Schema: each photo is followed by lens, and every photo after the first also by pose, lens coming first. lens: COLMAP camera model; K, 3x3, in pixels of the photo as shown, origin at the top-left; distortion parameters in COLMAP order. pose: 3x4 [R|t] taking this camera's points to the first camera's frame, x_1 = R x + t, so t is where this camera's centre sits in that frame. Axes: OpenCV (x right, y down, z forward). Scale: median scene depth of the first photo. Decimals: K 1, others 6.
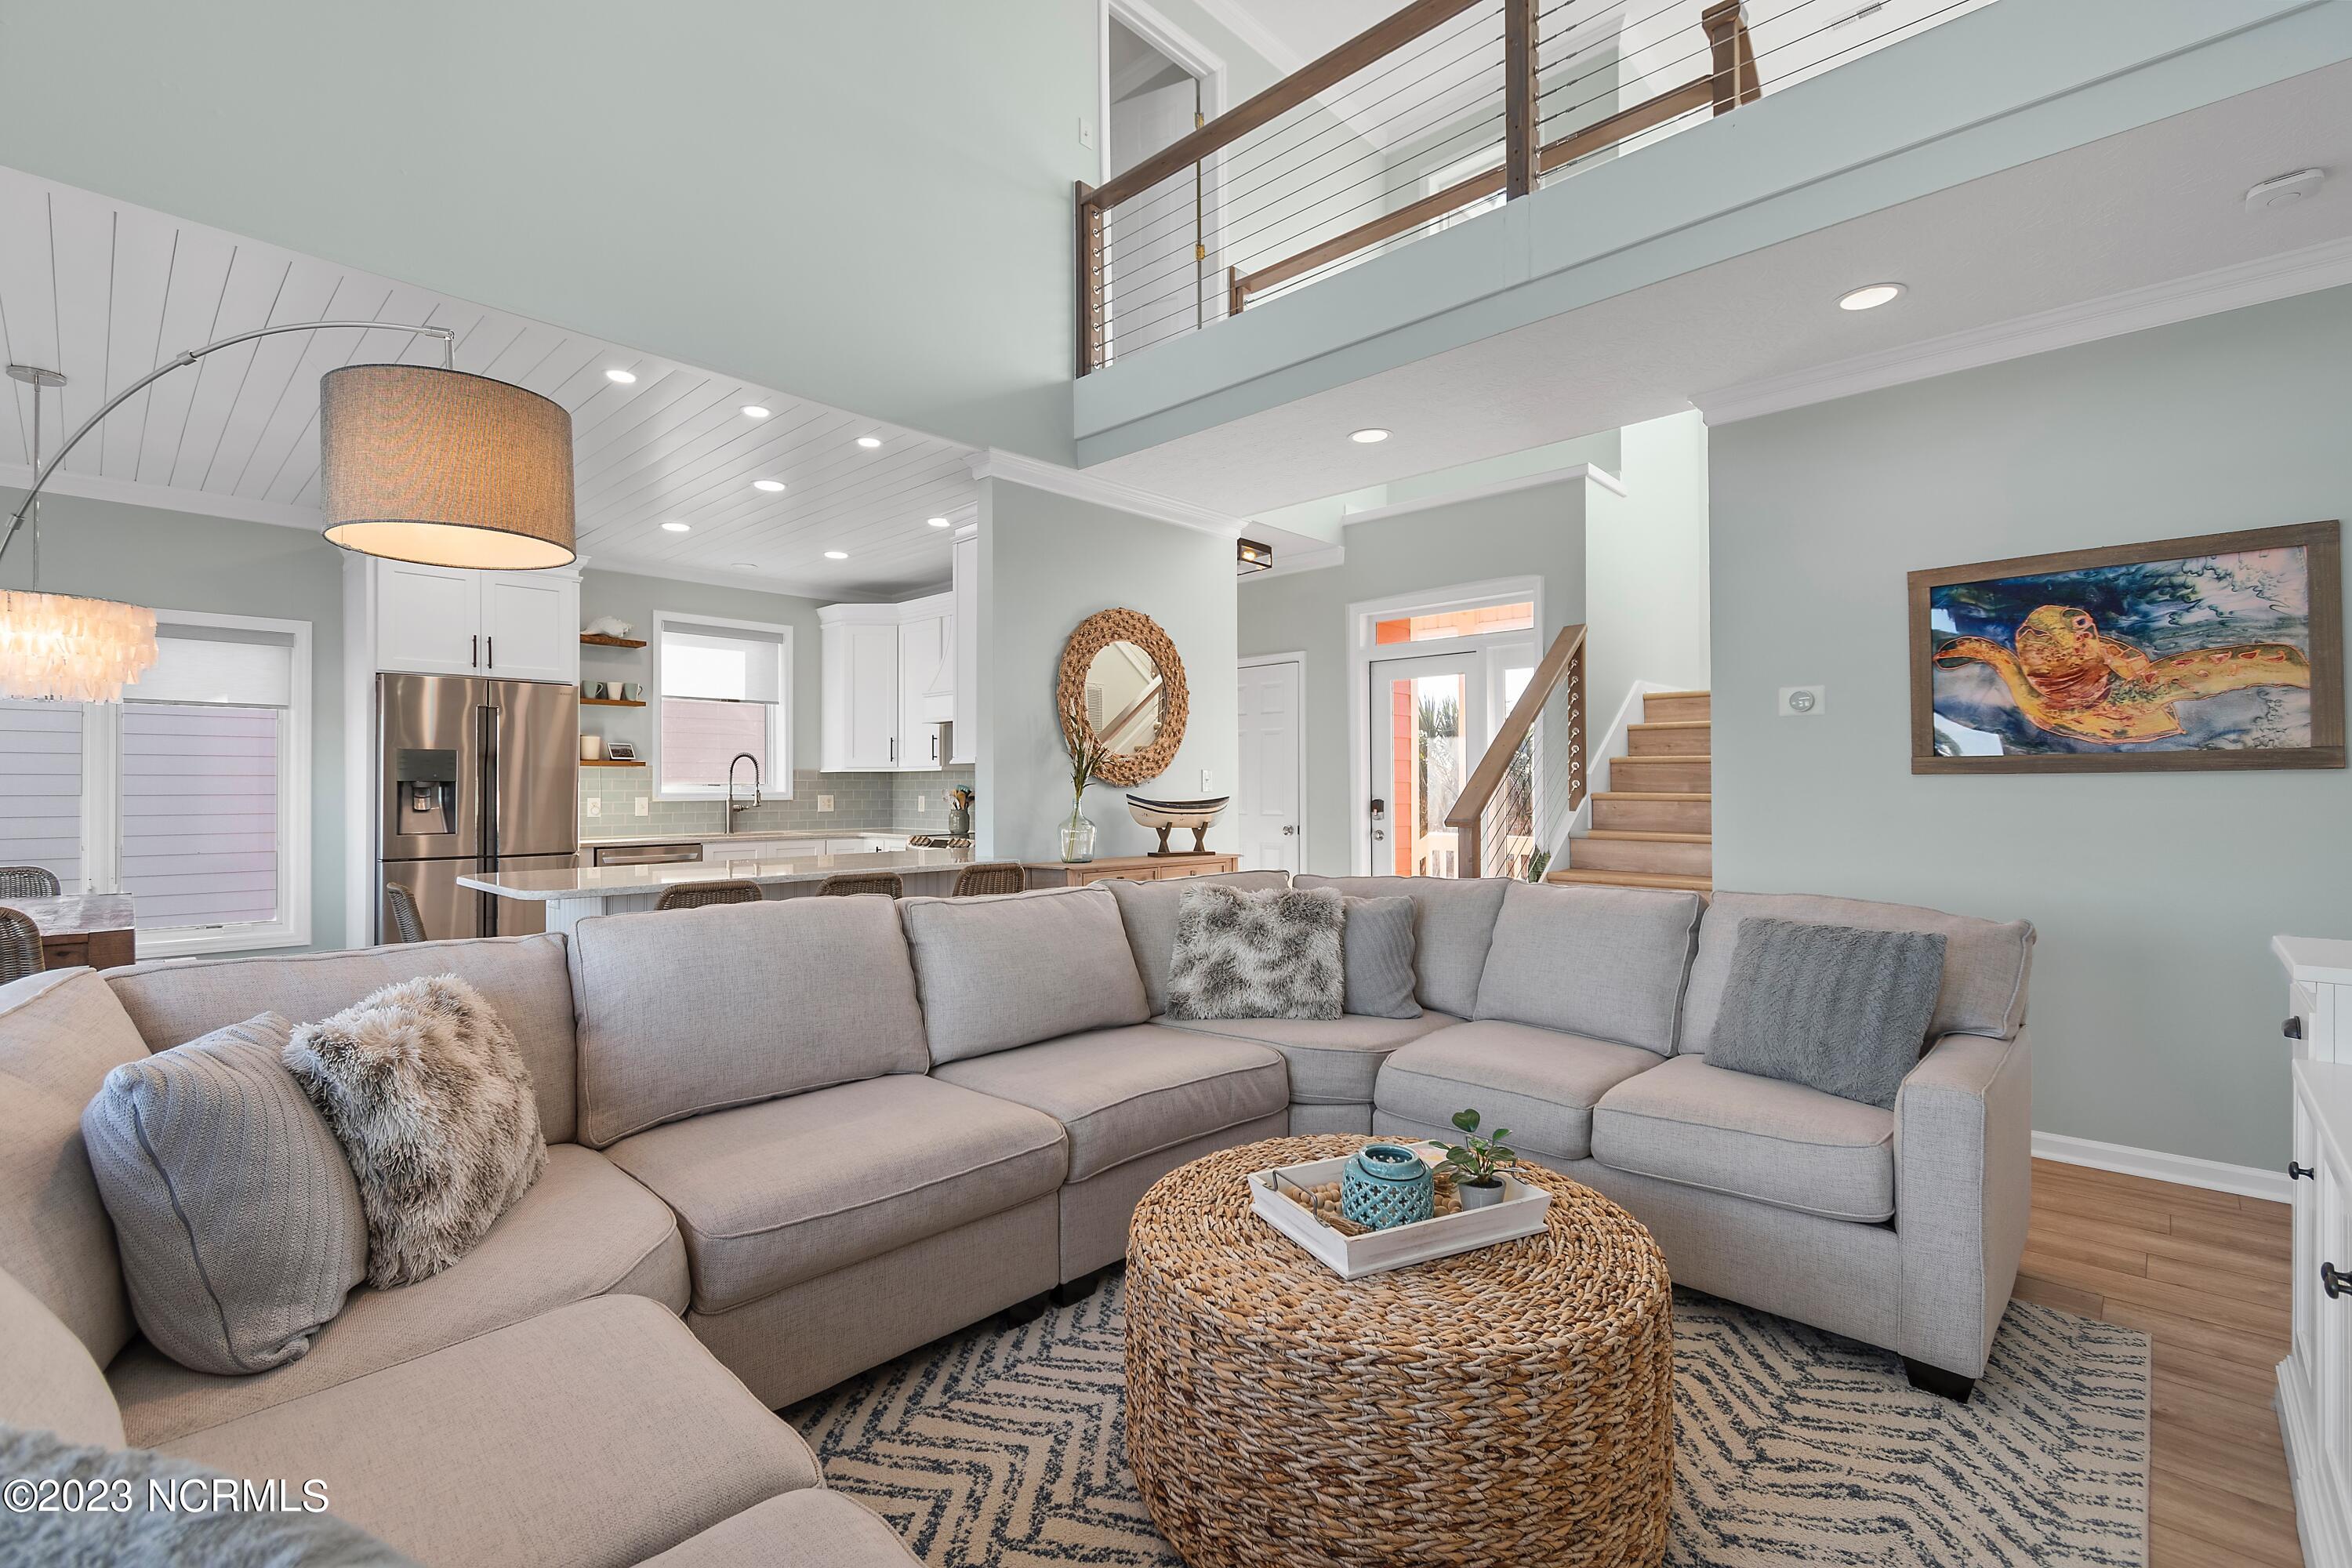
lens RADIAL K [[1037.3, 0, 1172.8], [0, 1037.3, 783.3], [0, 0, 1]] dist [0.001811, -0.000137]
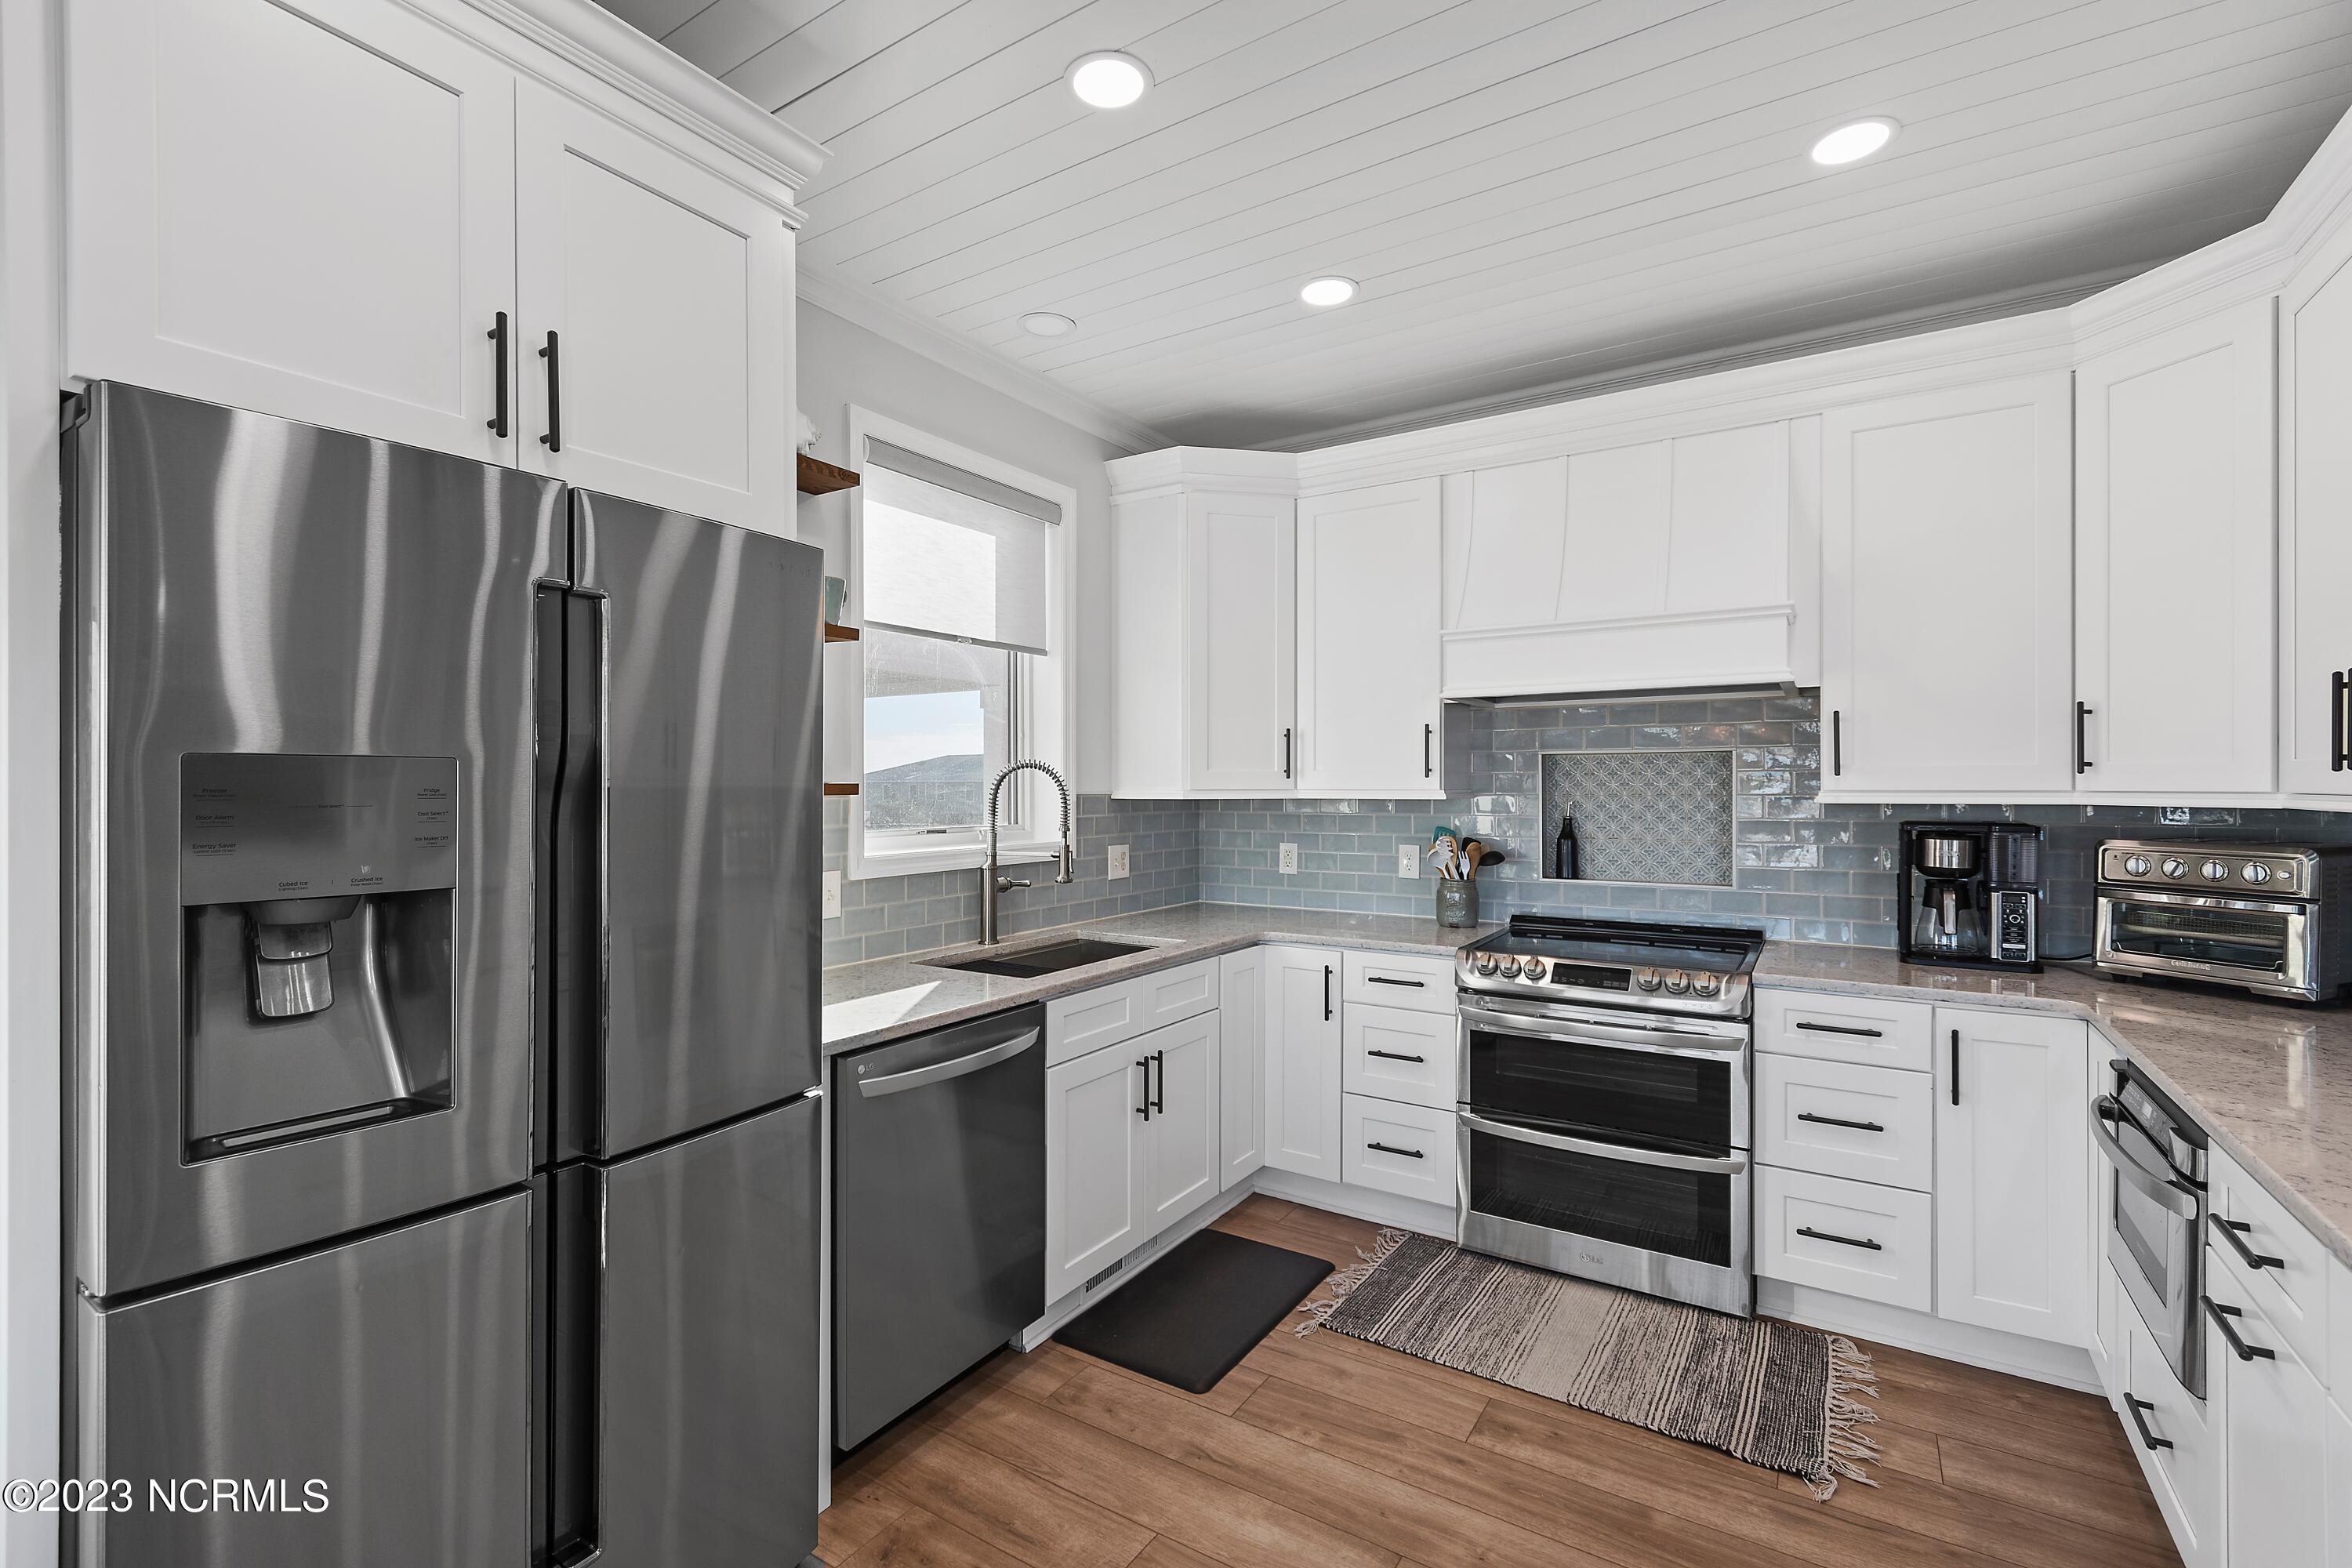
lens RADIAL K [[1035.6, 0, 1164.0], [0, 1035.6, 781.1], [0, 0, 1]] dist [-0.004583, -0.000584]
pose [[0.983424, 0.001711, 0.181314, -0.417437], [-0.001960, 0.999997, 0.001194, -0.019918], [-0.181311, -0.001529, 0.983425, 0.536583]]
